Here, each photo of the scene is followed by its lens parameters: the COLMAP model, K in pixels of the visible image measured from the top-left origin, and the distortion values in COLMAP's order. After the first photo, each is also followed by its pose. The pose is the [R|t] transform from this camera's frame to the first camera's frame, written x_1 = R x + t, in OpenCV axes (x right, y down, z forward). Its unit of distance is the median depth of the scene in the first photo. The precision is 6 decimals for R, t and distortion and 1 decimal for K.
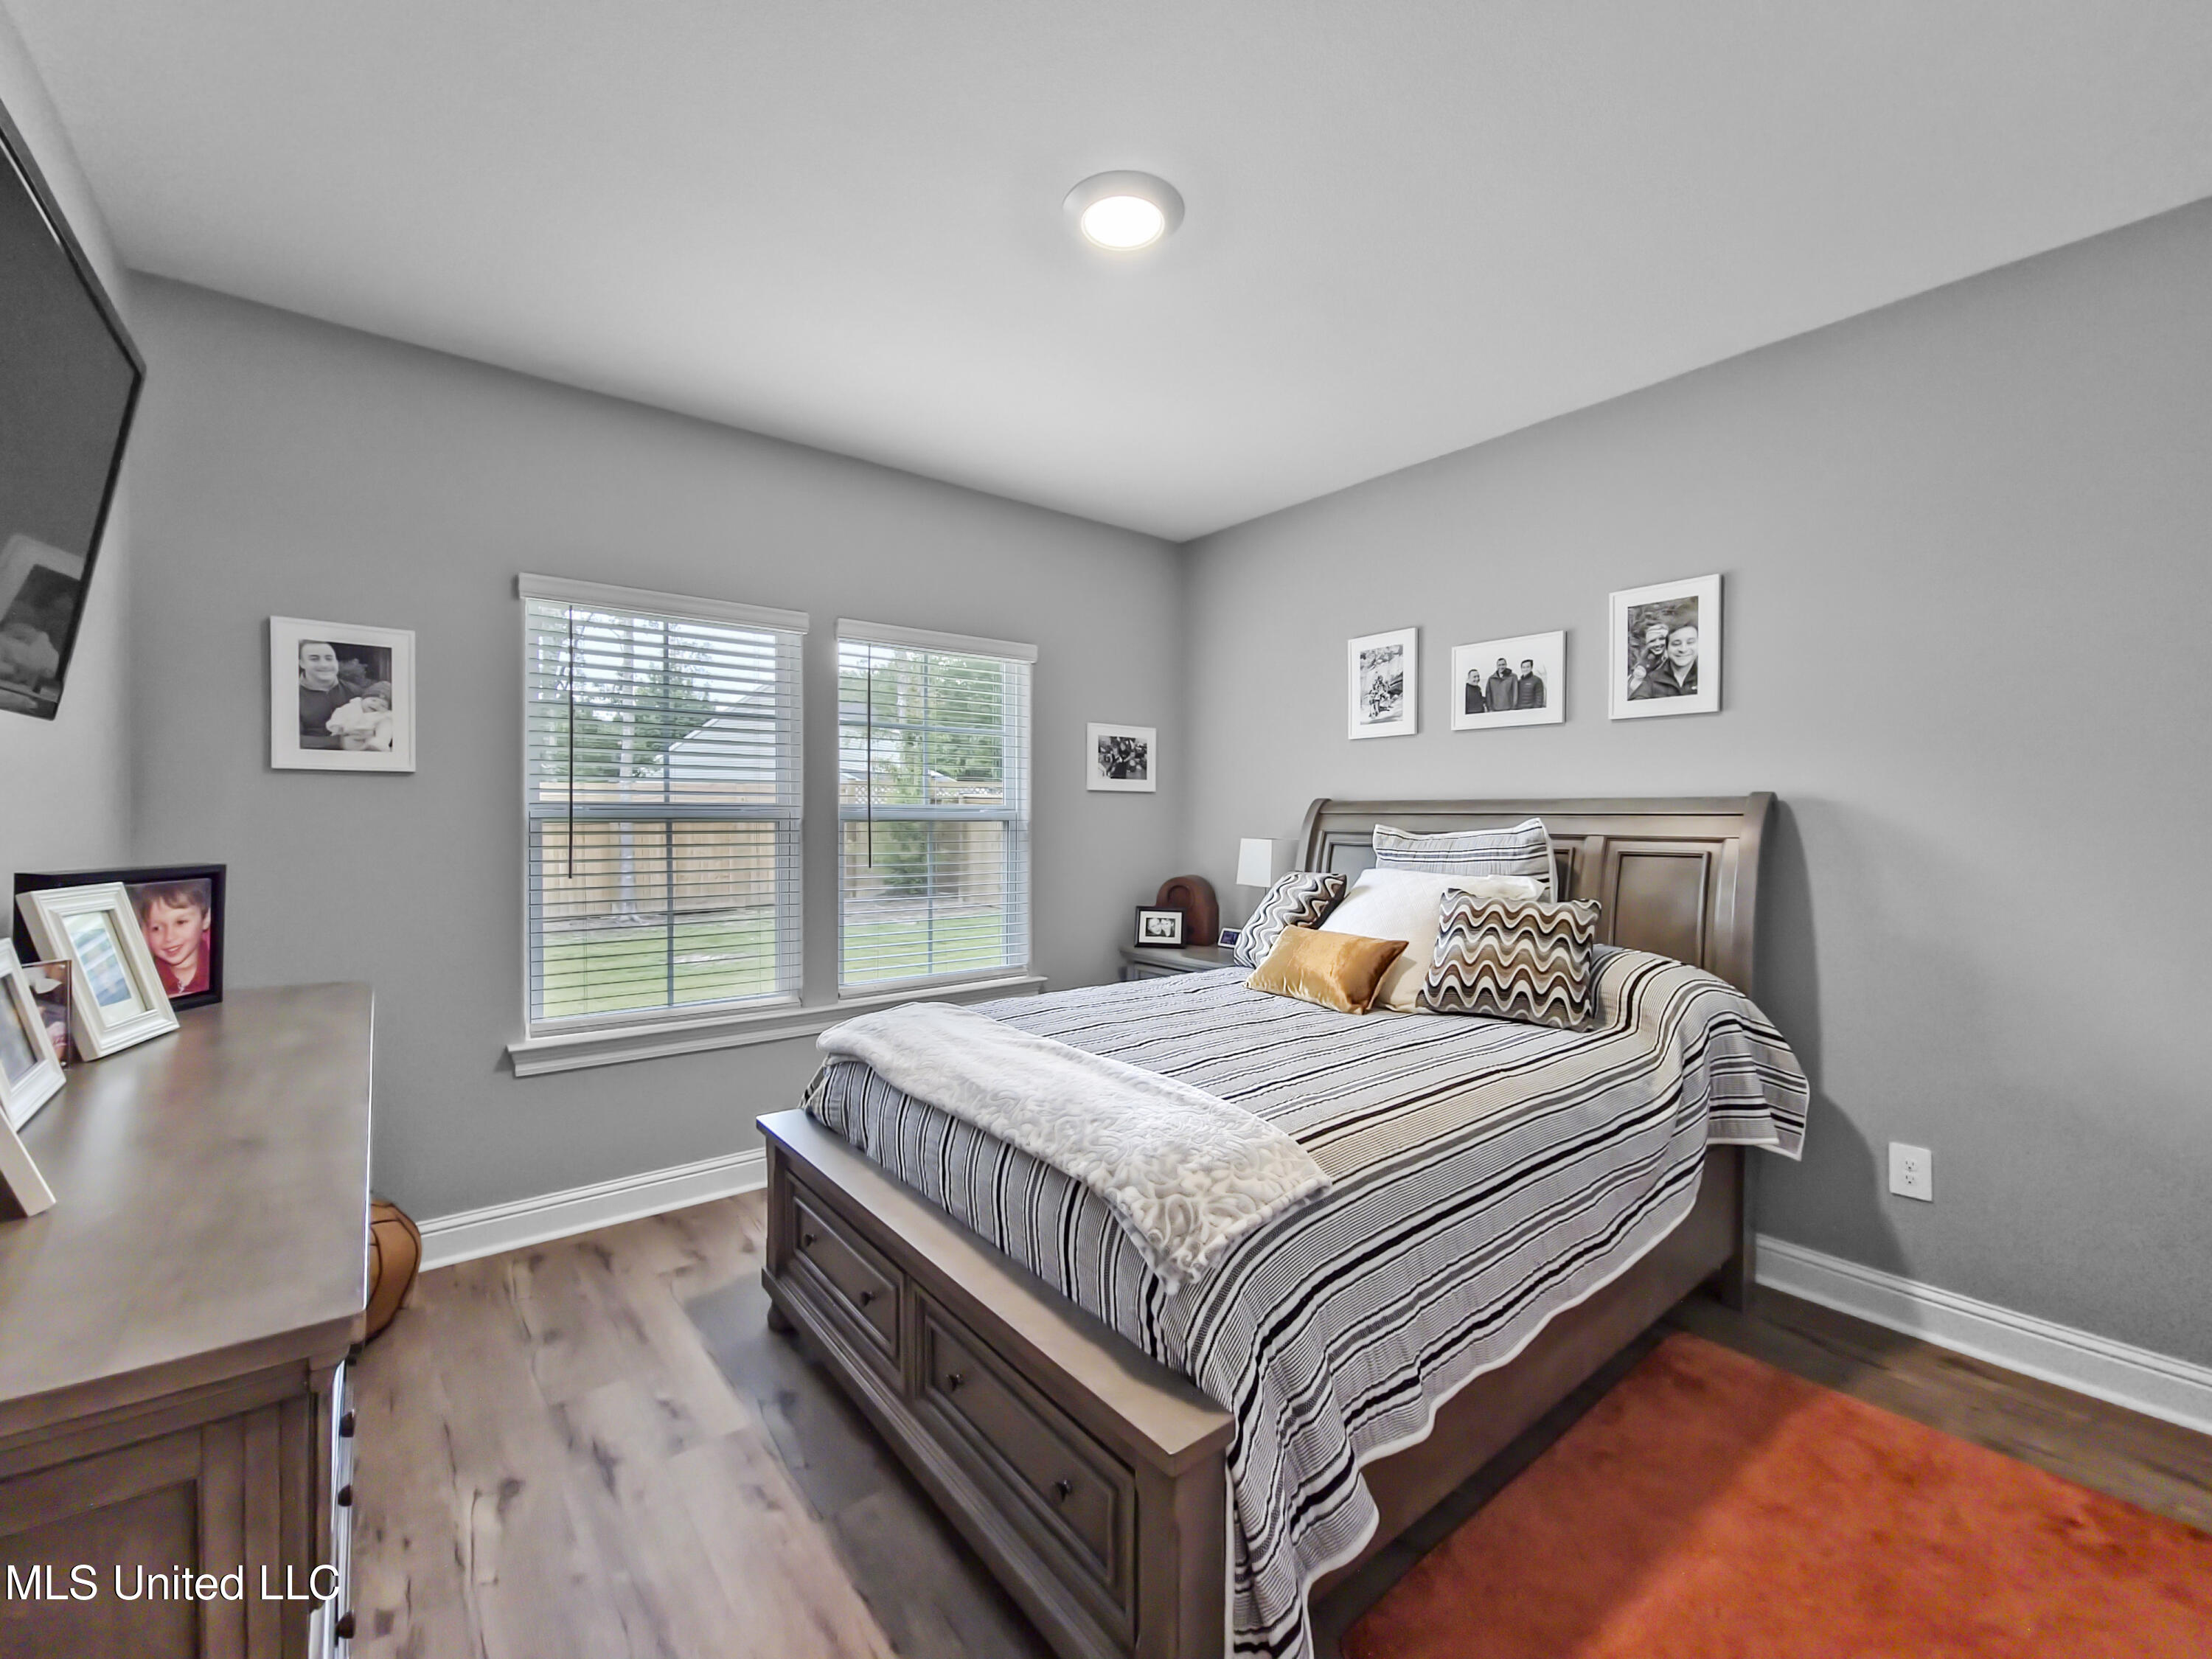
lens RADIAL K [[914.8, 0, 1103.2], [0, 914.8, 813.8], [0, 0, 1]] dist [-0.003803, -0.000009]
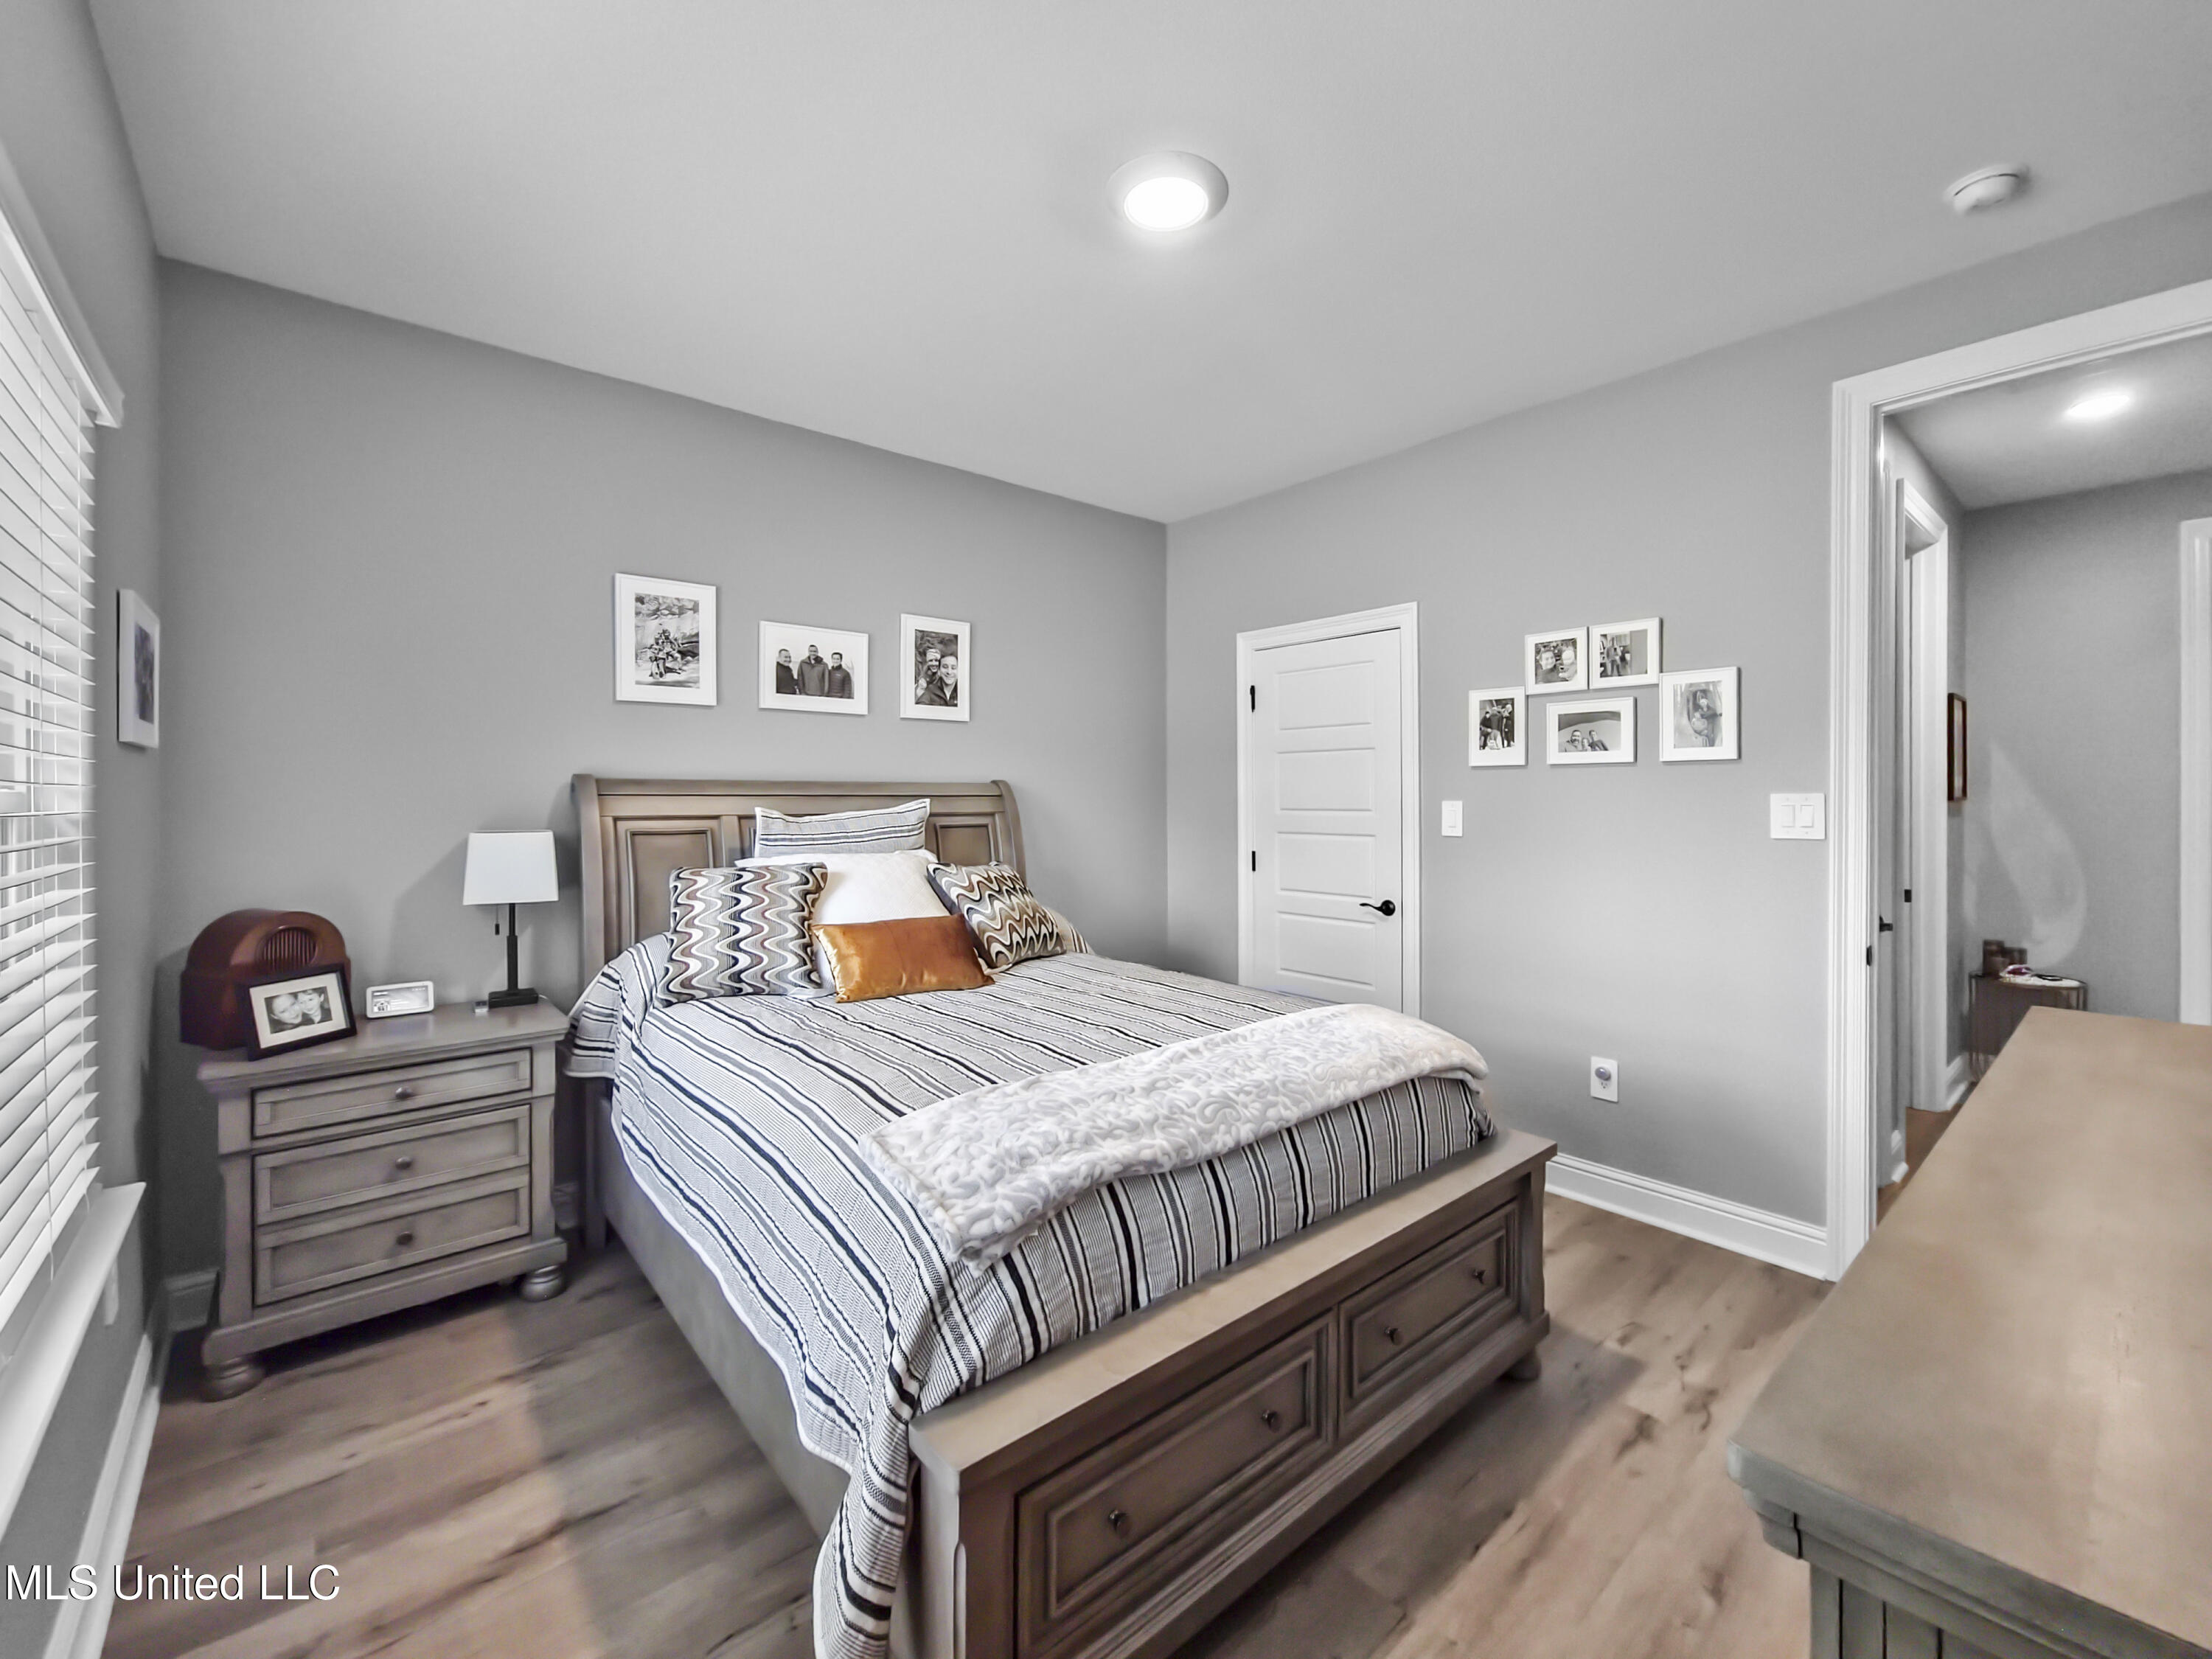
lens RADIAL K [[914.8, 0, 1103.2], [0, 914.8, 813.8], [0, 0, 1]] dist [-0.003803, -0.000009]
pose [[-0.034903, -0.018364, 0.999222, -0.634296], [0.002292, 0.999827, 0.018455, 0.002911], [-0.999388, 0.002934, -0.034855, 0.729707]]
